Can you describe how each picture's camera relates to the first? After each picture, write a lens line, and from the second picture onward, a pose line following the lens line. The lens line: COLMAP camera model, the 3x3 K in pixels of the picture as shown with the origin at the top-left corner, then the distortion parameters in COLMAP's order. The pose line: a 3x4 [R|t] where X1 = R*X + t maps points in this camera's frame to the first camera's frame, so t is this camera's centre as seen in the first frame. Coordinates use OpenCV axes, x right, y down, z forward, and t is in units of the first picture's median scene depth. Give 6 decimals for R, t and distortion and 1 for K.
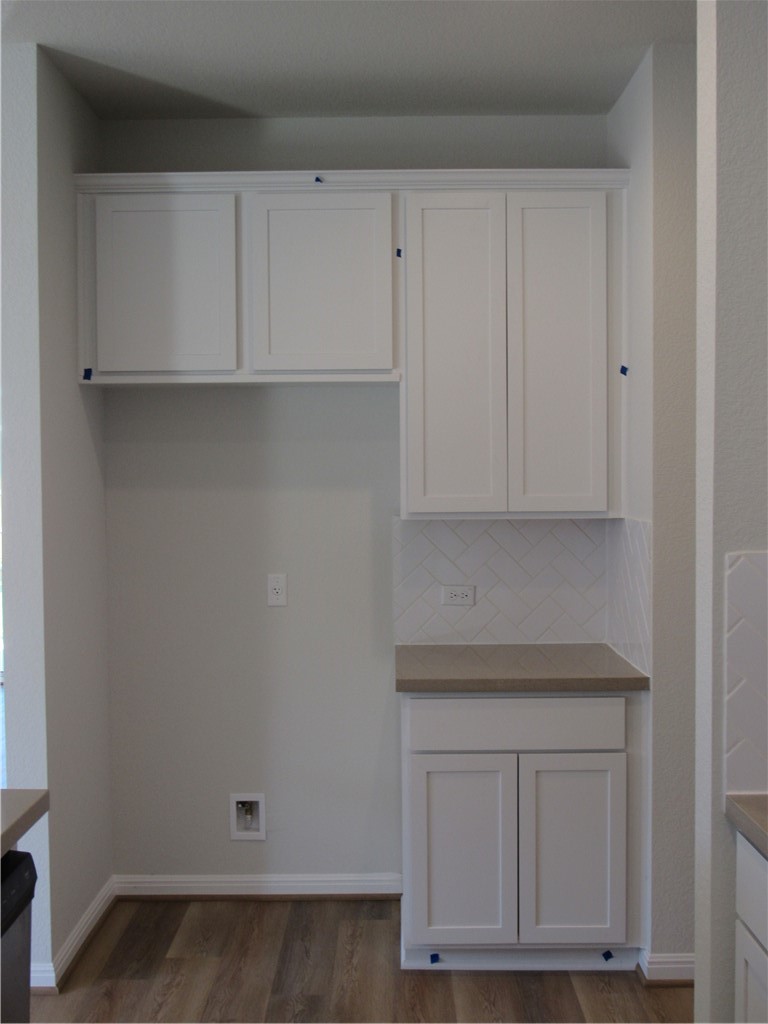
lens RADIAL K [[1185.3, 0, 384.0], [0, 1185.3, 512.0], [0, 0, 1]] dist [0.001982, 0.003465]
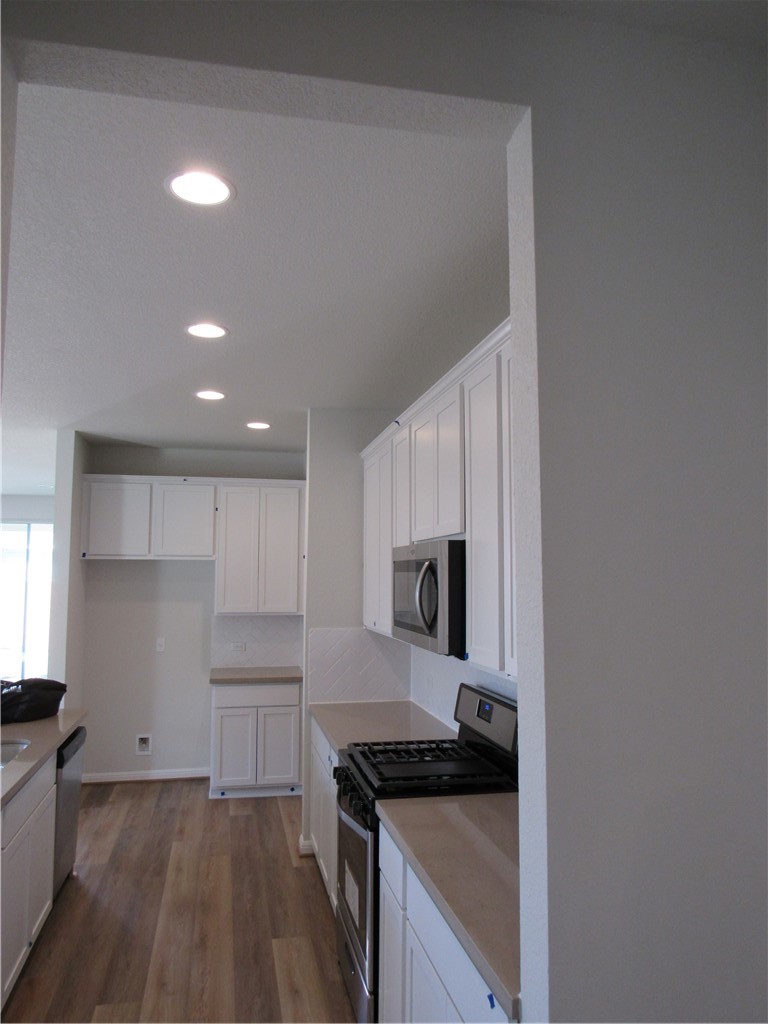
lens RADIAL K [[753.6, 0, 384.0], [0, 753.6, 512.0], [0, 0, 1]] dist [-0.007539, -0.002676]
pose [[0.976863, 0.028314, 0.211984, 0.021027], [-0.003199, 0.993021, -0.117894, -0.024563], [-0.213842, 0.114488, 0.970136, -0.644241]]
